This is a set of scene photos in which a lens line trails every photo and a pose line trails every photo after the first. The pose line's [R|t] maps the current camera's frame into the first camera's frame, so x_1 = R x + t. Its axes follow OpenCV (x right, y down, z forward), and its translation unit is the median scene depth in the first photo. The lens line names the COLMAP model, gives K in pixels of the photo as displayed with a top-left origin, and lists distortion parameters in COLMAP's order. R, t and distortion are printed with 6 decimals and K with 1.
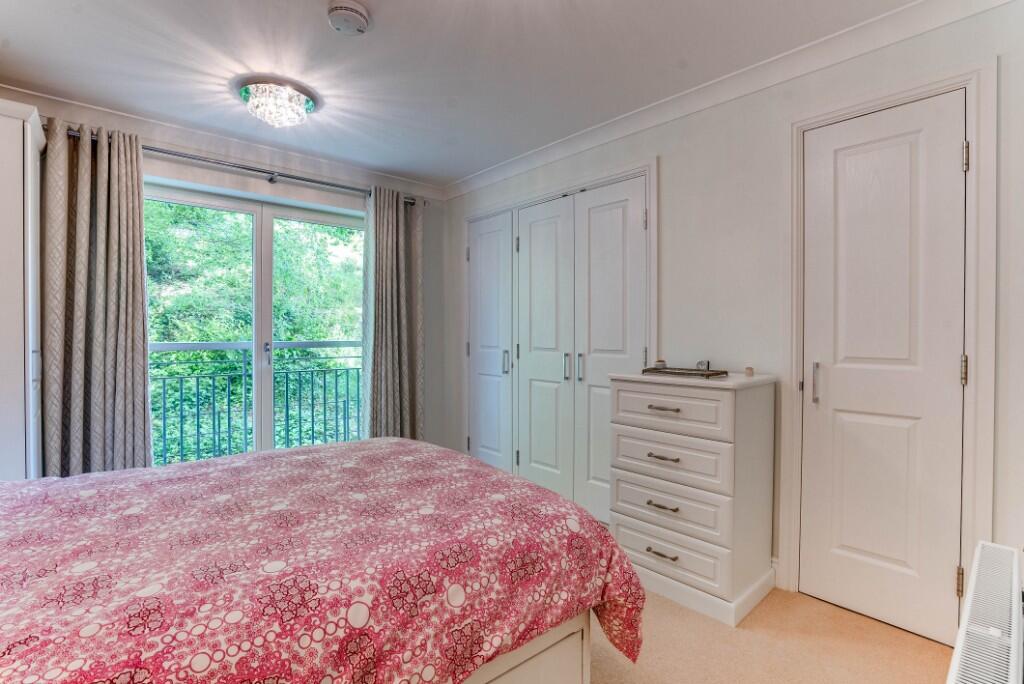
lens RADIAL K [[470.4, 0, 512.3], [0, 470.4, 336.3], [0, 0, 1]] dist [-0.005893, 0.000283]
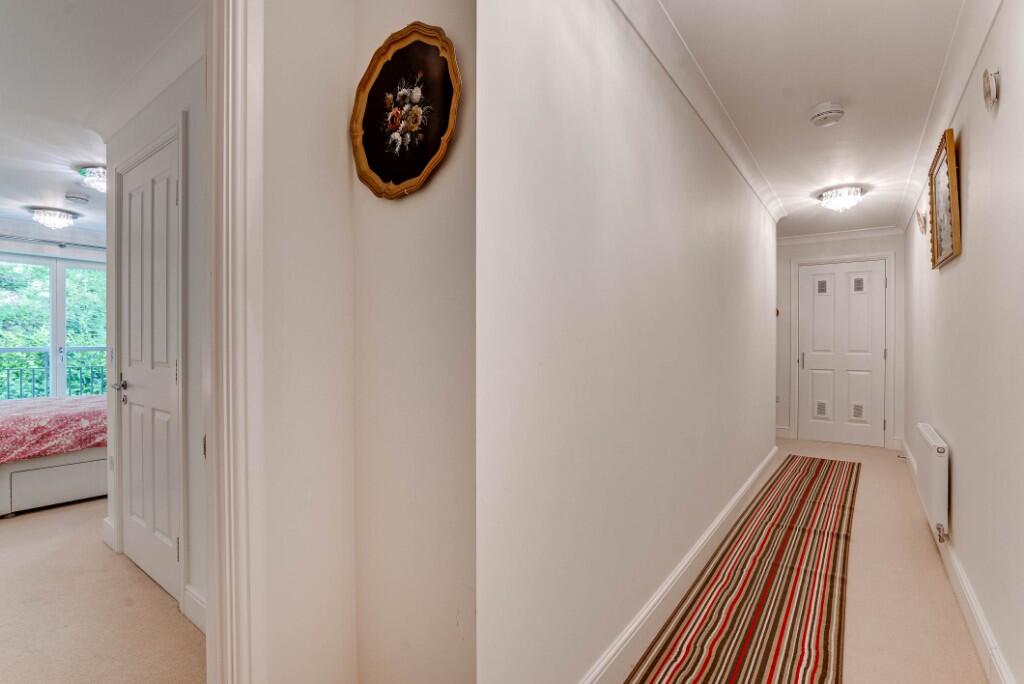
lens RADIAL K [[470.4, 0, 512.7], [0, 470.4, 343.9], [0, 0, 1]] dist [-0.005893, 0.000283]
pose [[0.979947, -0.001443, 0.199253, 2.057097], [0.001823, 0.999997, -0.001721, 0.025249], [-0.199250, 0.002050, 0.979947, -2.647556]]
